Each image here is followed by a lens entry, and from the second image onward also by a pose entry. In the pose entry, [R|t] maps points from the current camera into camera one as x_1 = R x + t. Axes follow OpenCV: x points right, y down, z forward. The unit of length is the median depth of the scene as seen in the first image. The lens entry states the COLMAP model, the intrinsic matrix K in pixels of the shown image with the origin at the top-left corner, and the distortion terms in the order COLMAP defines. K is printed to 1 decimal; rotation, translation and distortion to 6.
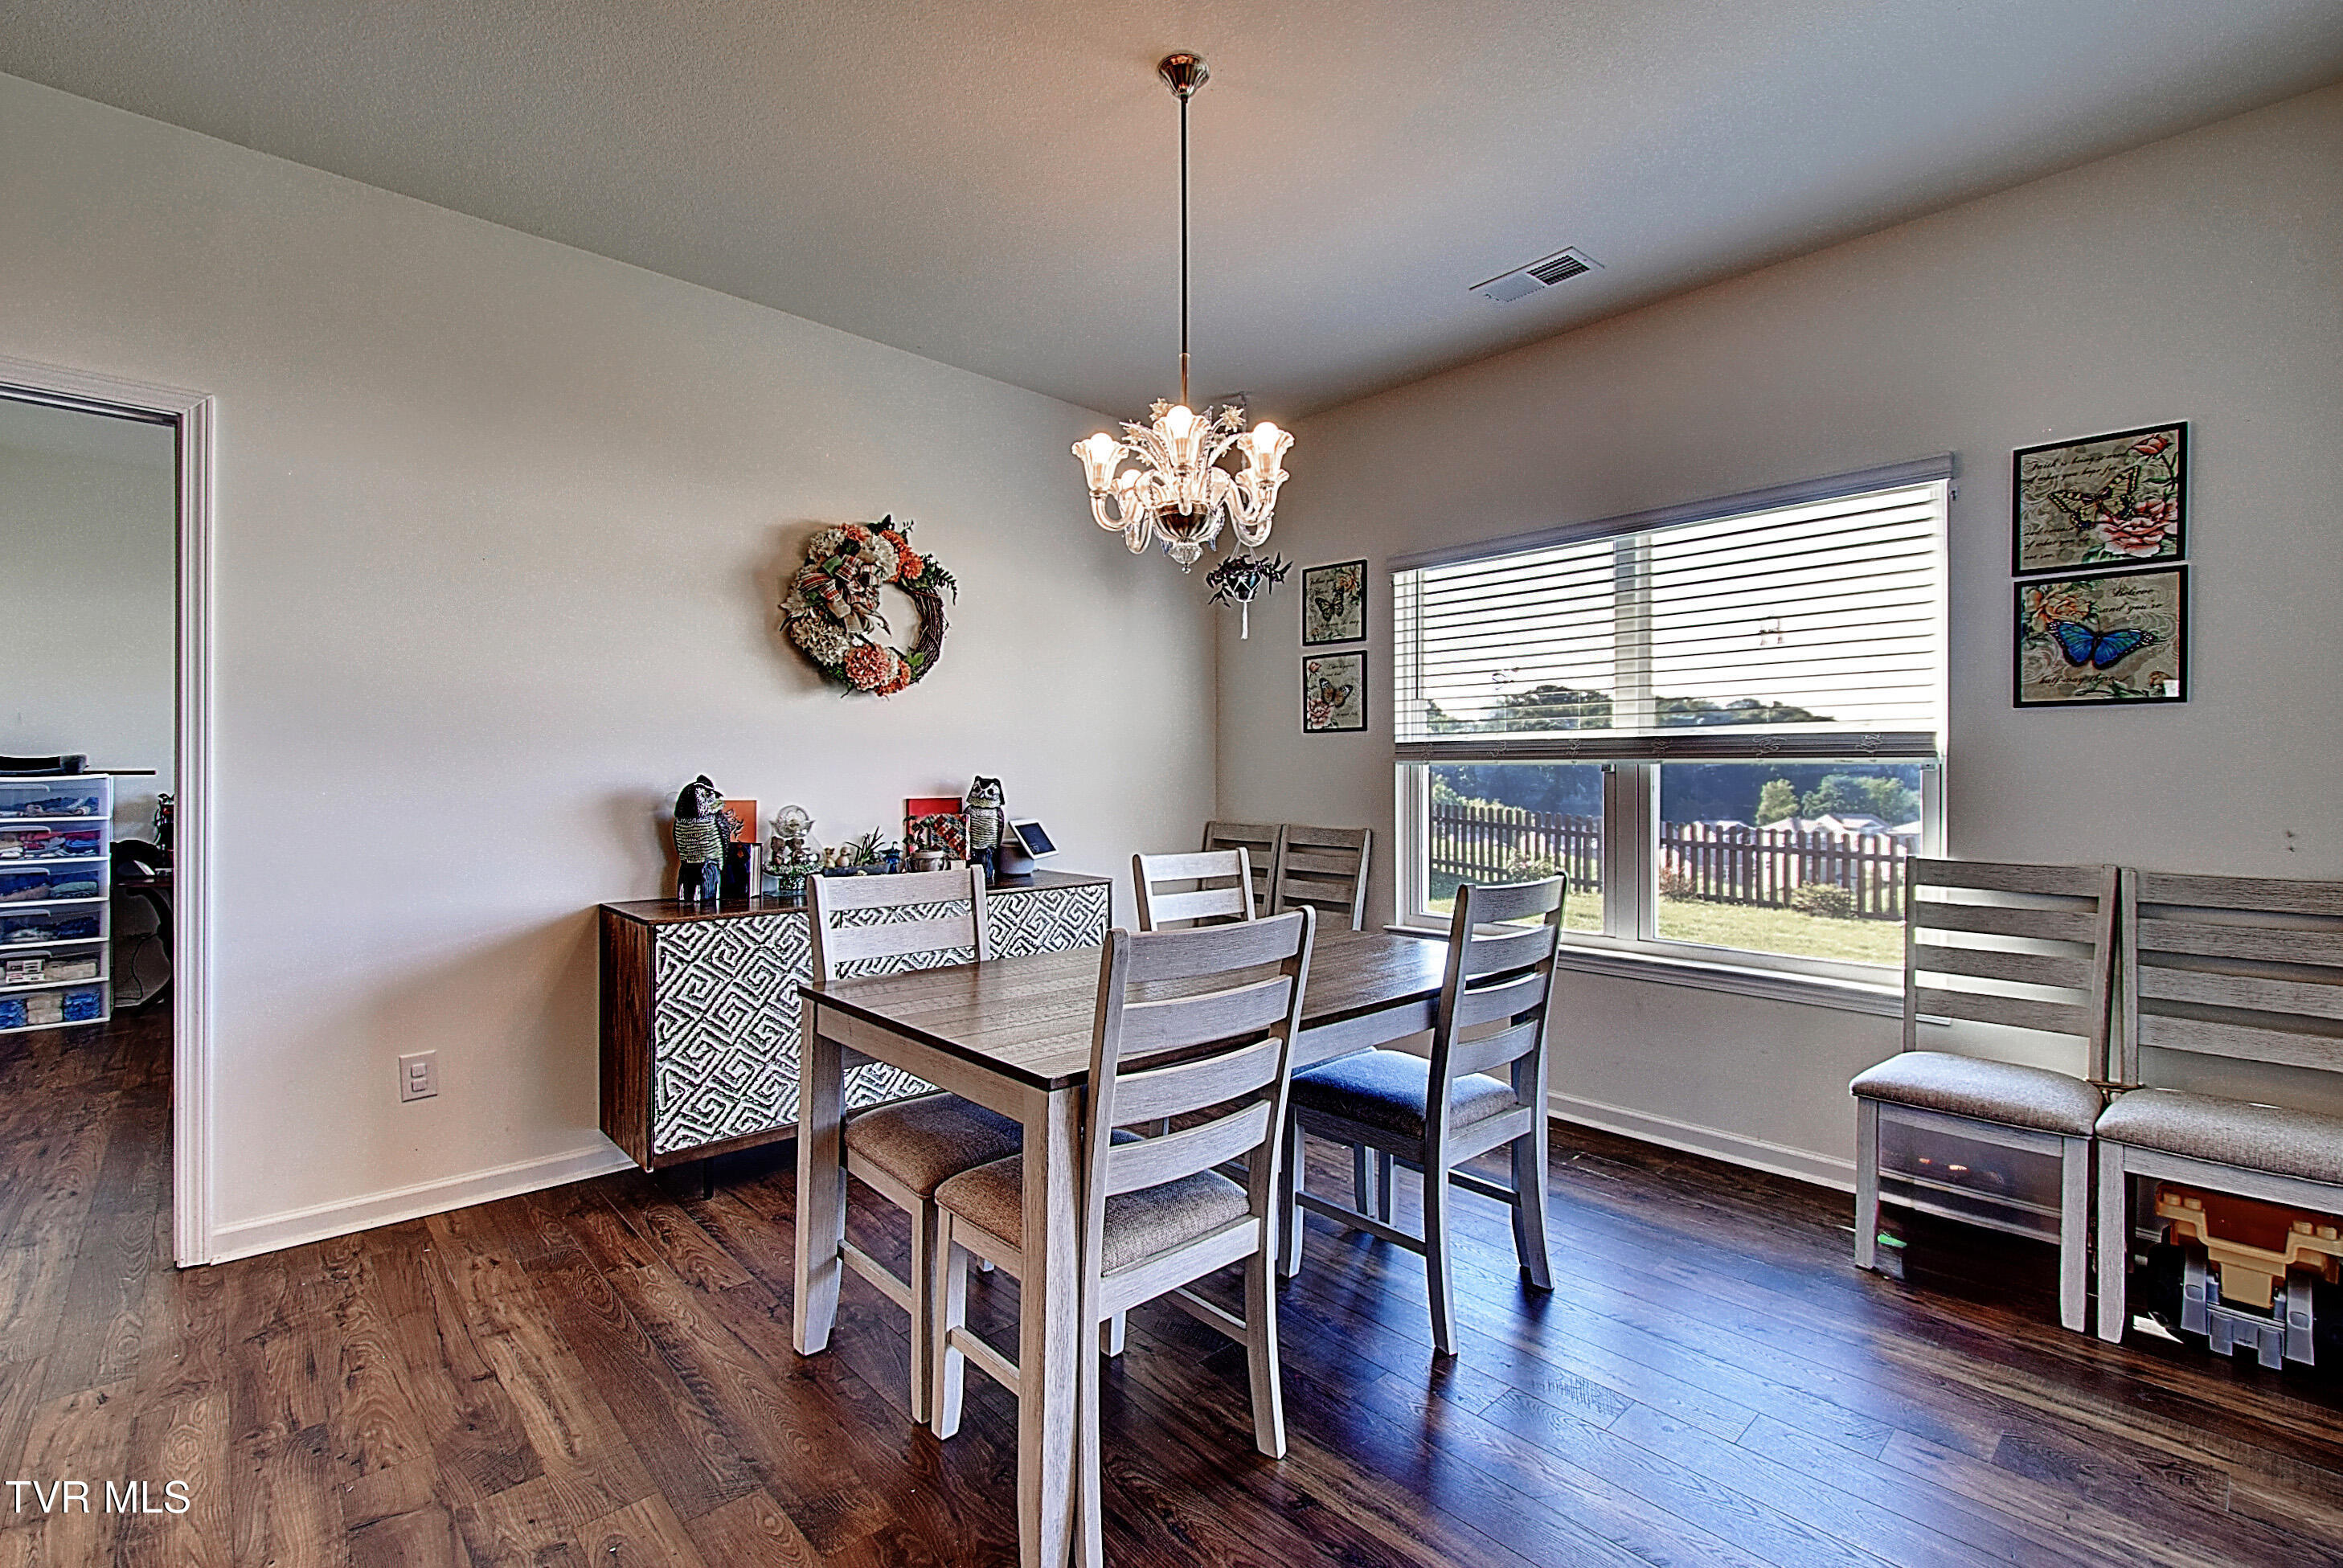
lens RADIAL K [[1014.2, 0, 1171.5], [0, 1014.2, 784.0], [0, 0, 1]] dist [-0.000357, -0.000010]
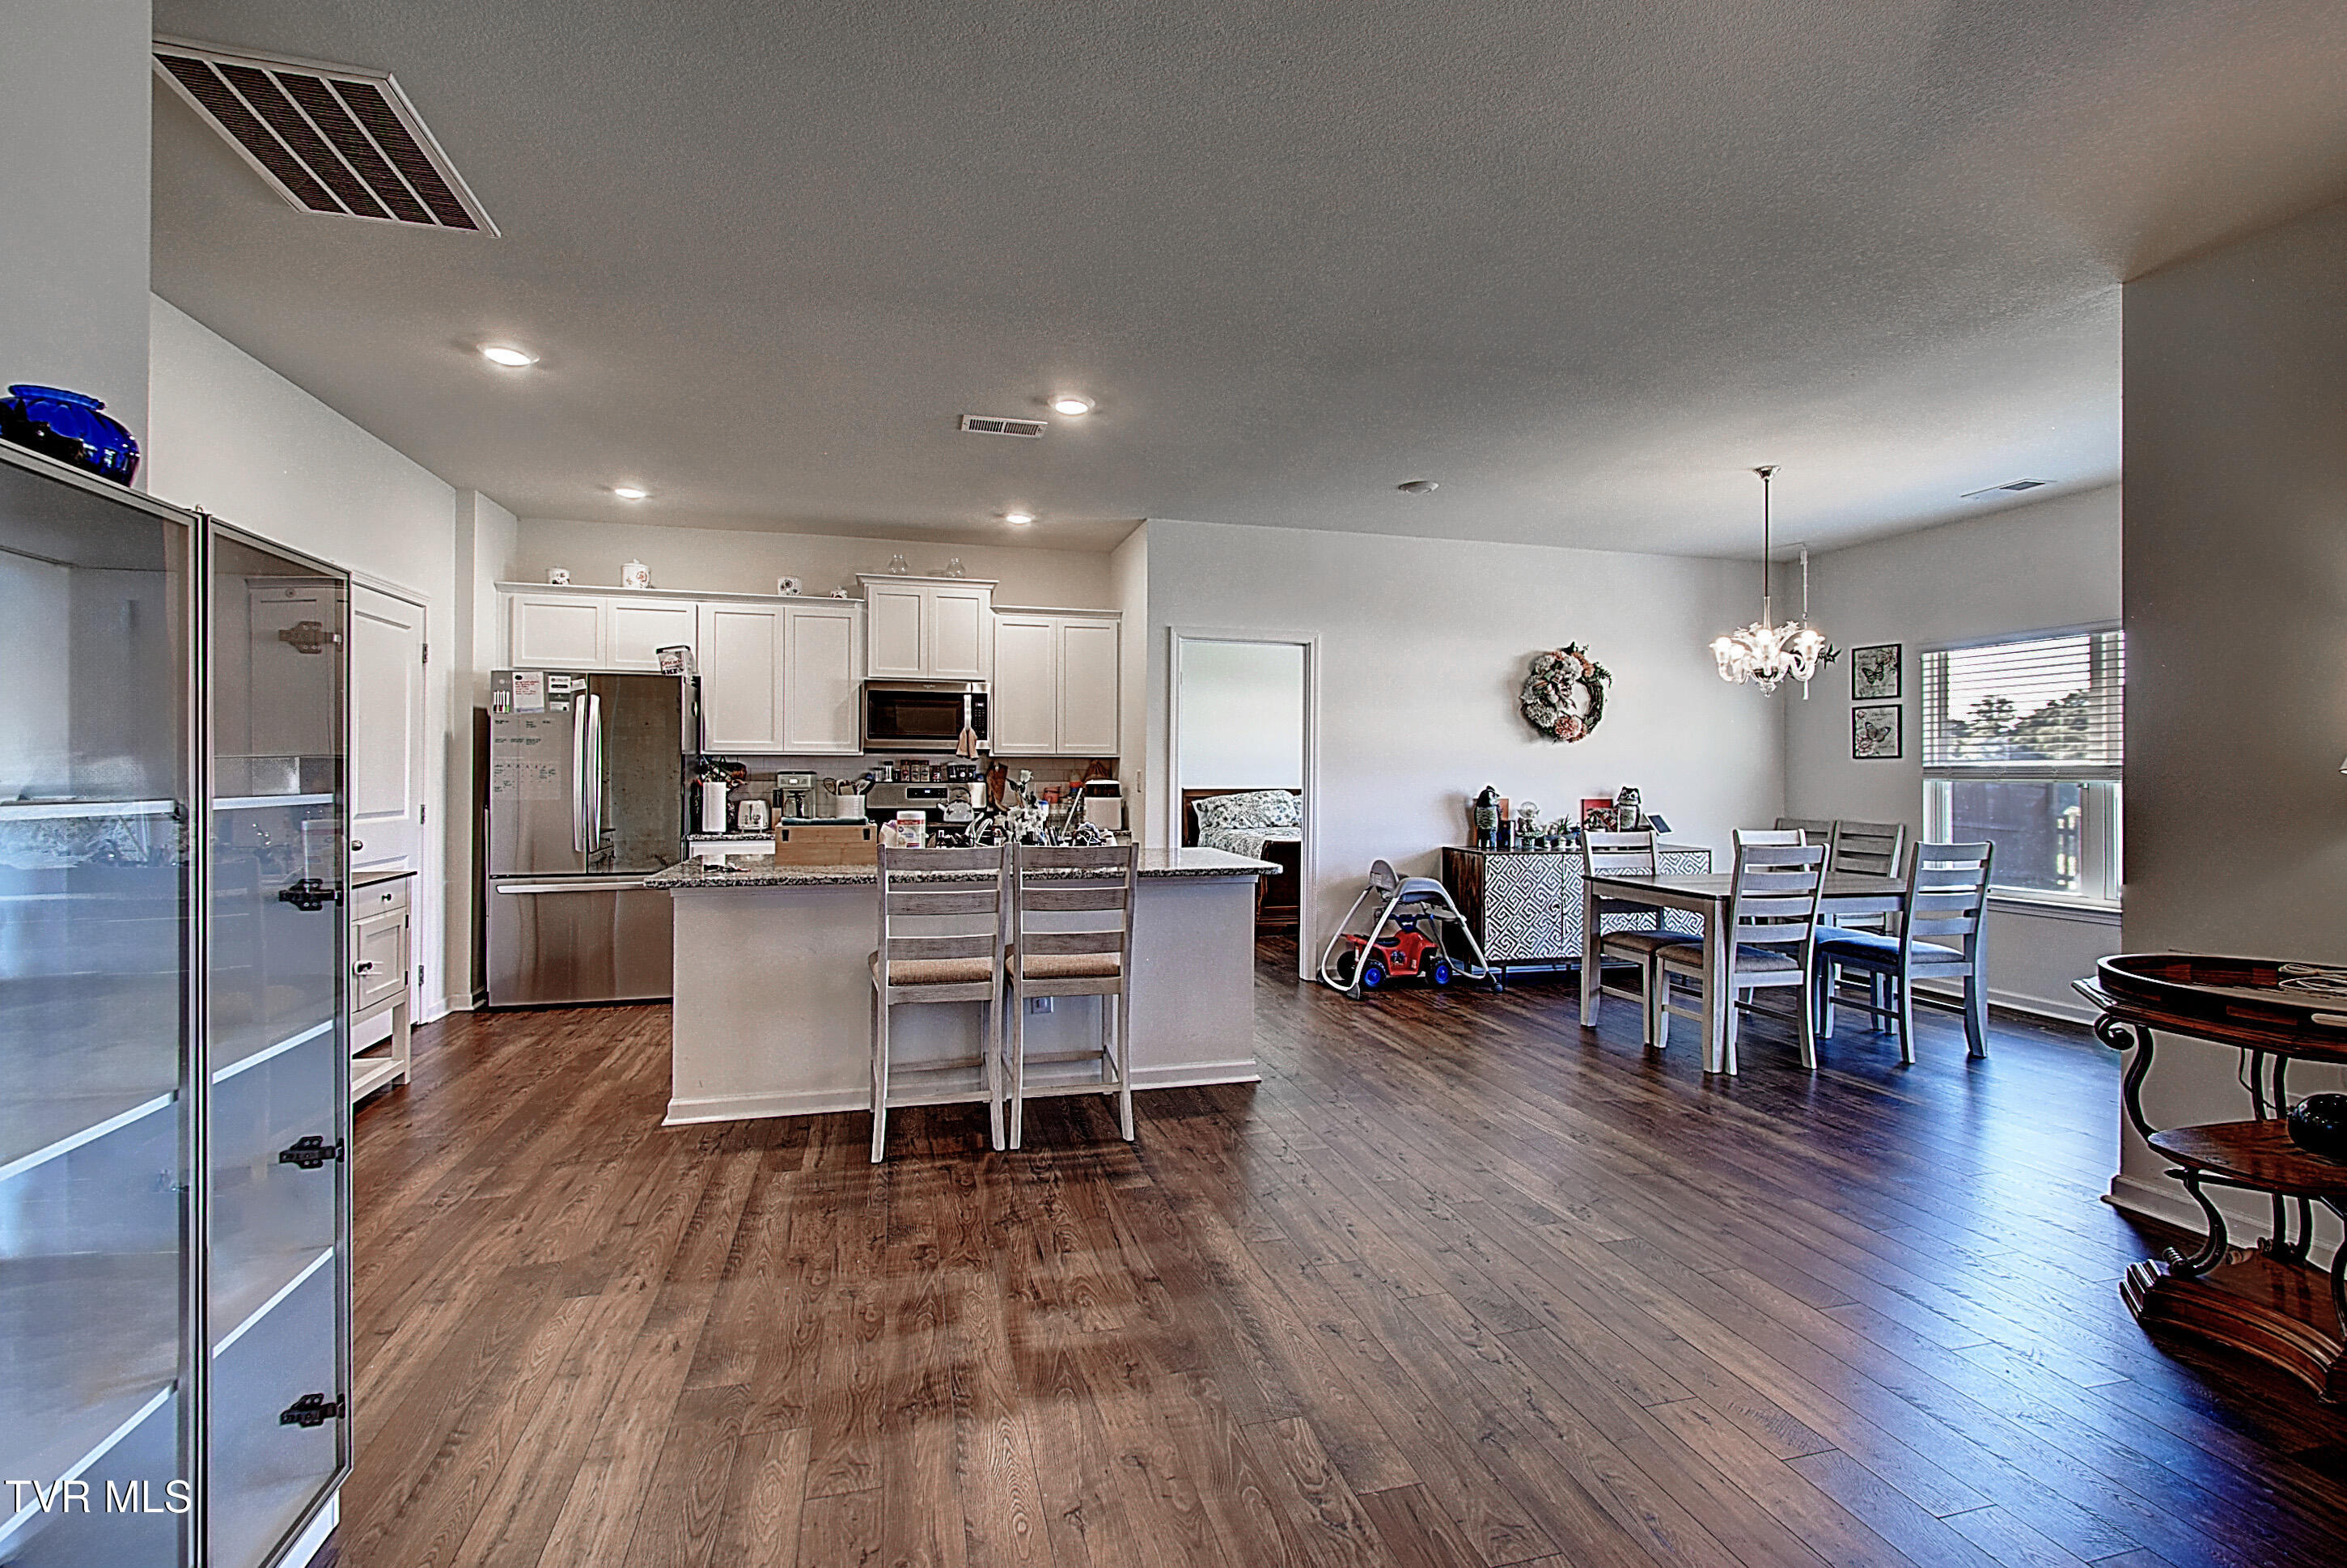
lens RADIAL K [[1042.2, 0, 1163.7], [0, 1042.2, 769.7], [0, 0, 1]] dist [-0.000104, 0.000019]
pose [[0.880548, 0.001524, -0.473955, -0.044307], [-0.008874, 0.999873, -0.013272, -0.006981], [0.473874, 0.015892, 0.880449, -1.052939]]
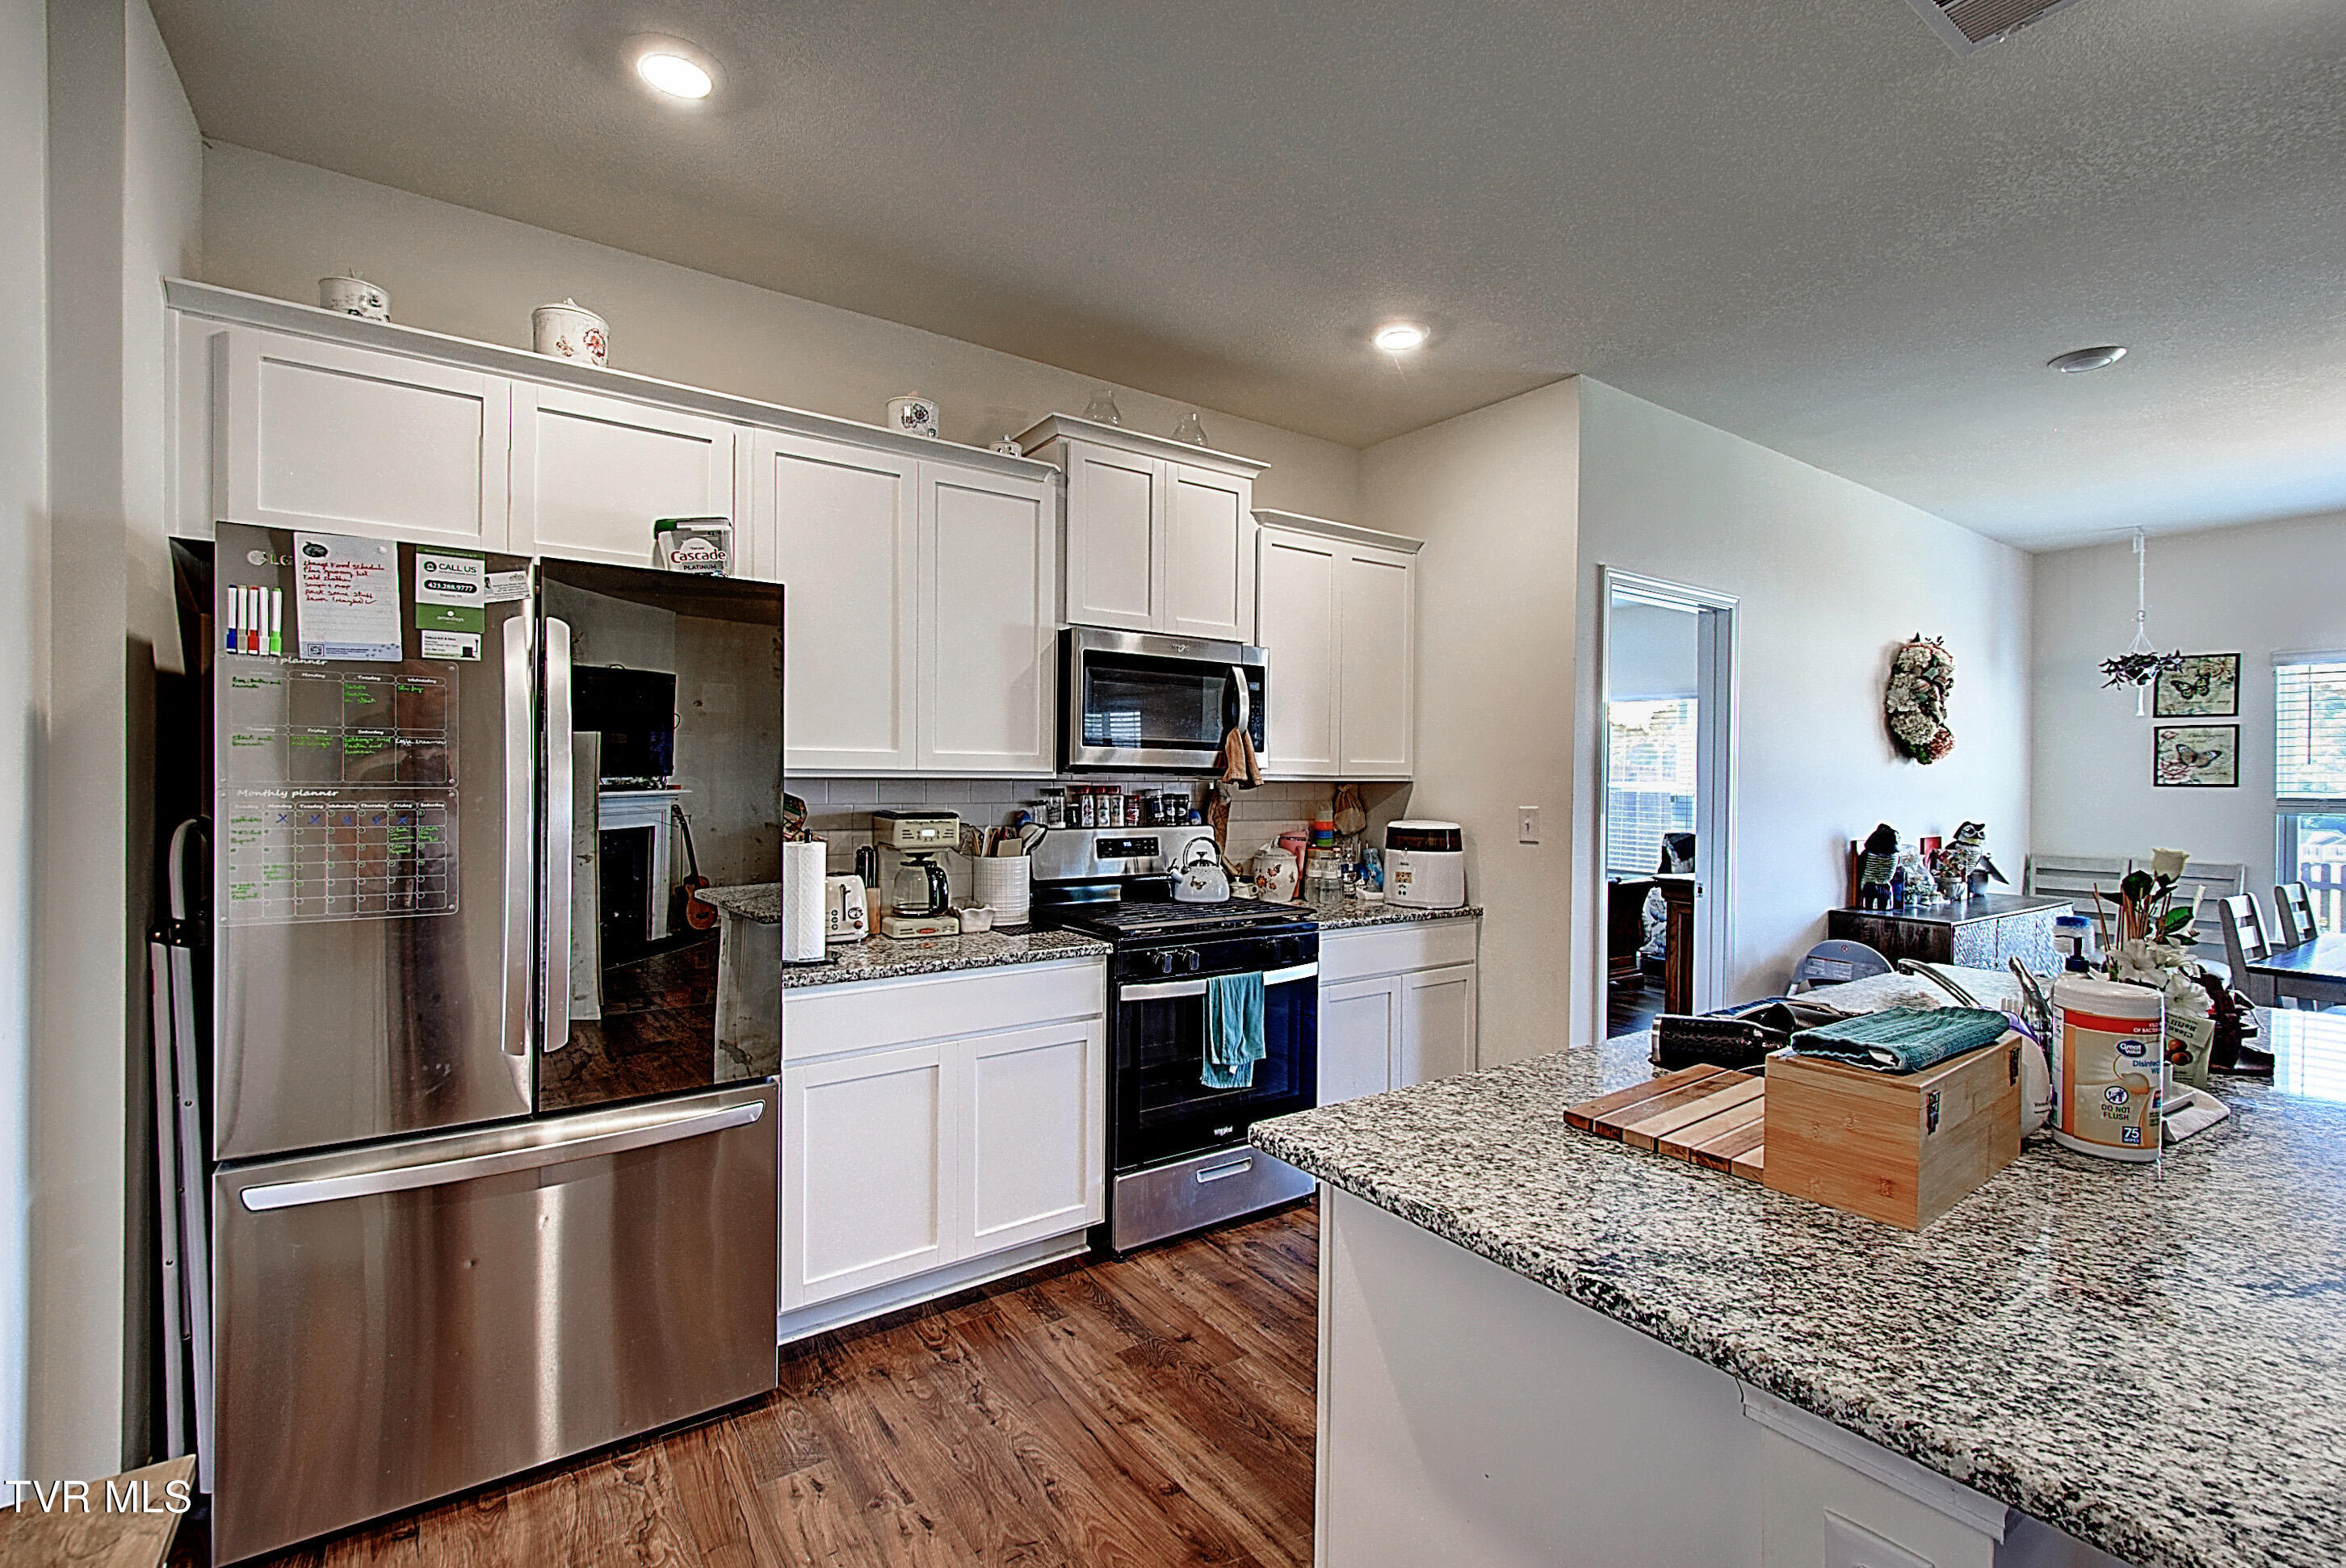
lens RADIAL K [[1036.5, 0, 1177.9], [0, 1036.5, 791.0], [0, 0, 1]] dist [-0.000761, -0.000105]
pose [[0.990740, 0.009328, -0.135452, -1.166670], [-0.009413, 0.999956, 0.000010, -0.042913], [0.135446, 0.001265, 0.990784, -0.576838]]
